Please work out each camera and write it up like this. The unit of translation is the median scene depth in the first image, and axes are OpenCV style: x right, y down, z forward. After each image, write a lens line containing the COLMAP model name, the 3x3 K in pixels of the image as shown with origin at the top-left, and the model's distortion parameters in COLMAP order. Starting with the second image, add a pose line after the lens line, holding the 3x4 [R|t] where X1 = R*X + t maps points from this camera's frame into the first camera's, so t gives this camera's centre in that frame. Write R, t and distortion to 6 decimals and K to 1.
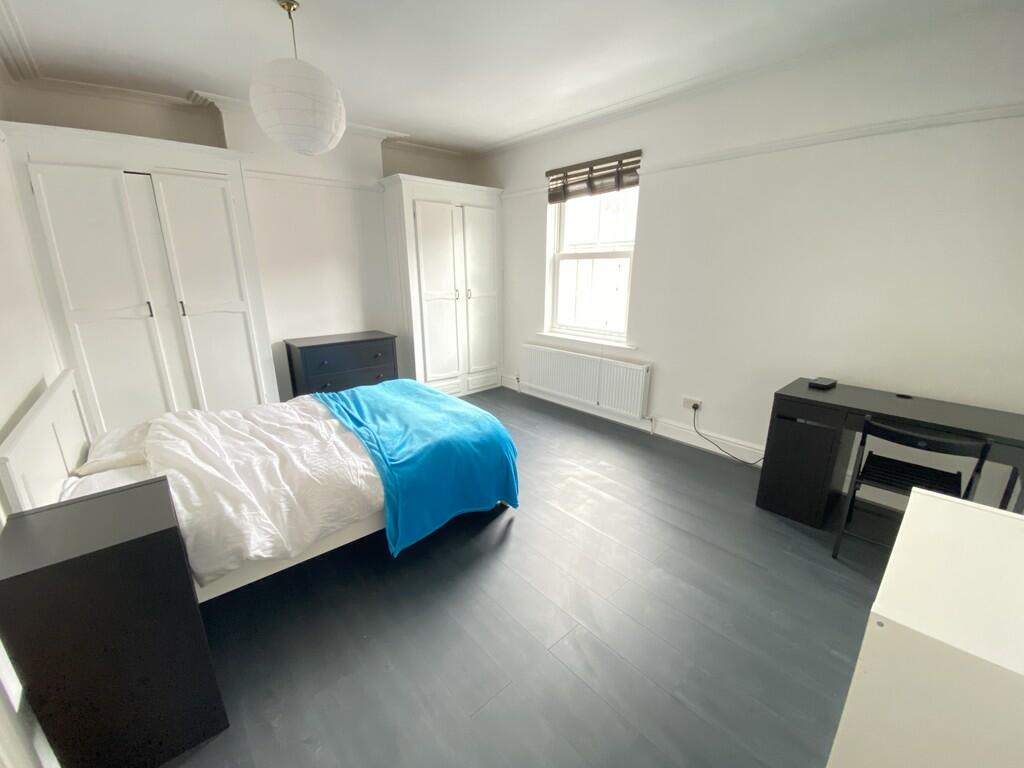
lens RADIAL K [[417.2, 0, 509.3], [0, 417.2, 383.7], [0, 0, 1]] dist [0.031001, -0.024621]
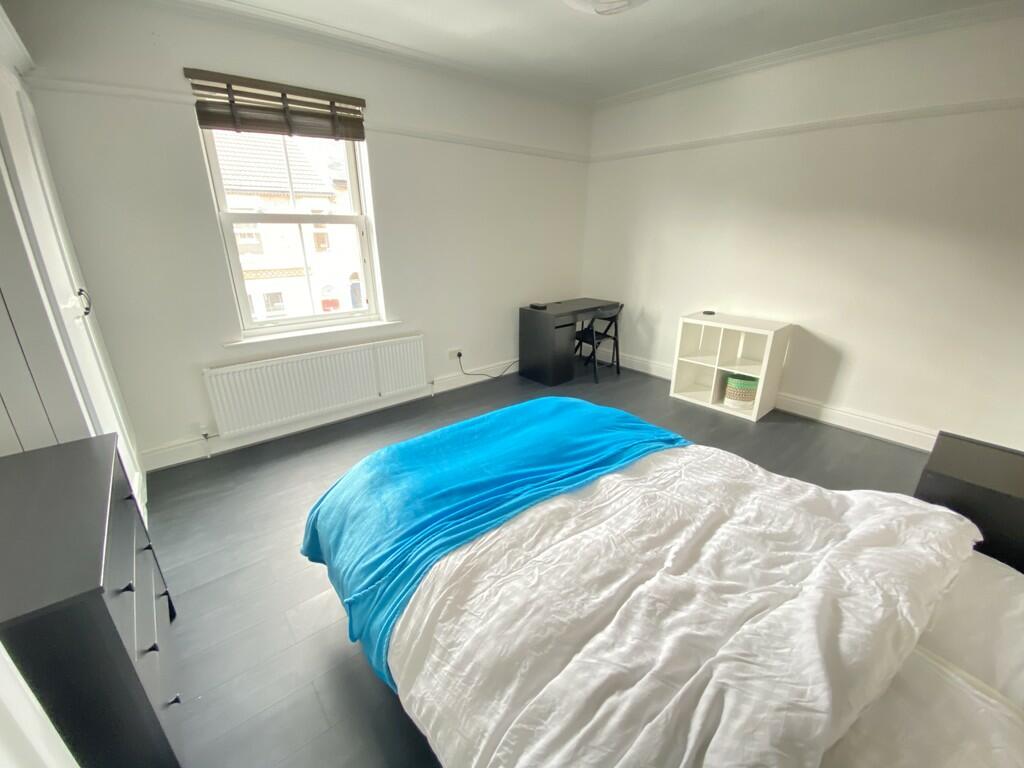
lens RADIAL K [[417.2, 0, 509.3], [0, 417.2, 383.7], [0, 0, 1]] dist [0.031001, -0.024621]
pose [[0.026841, -0.337231, 0.941039, -0.645452], [0.269999, 0.908836, 0.317989, -0.192772], [-0.962486, 0.245545, 0.115447, 0.678381]]
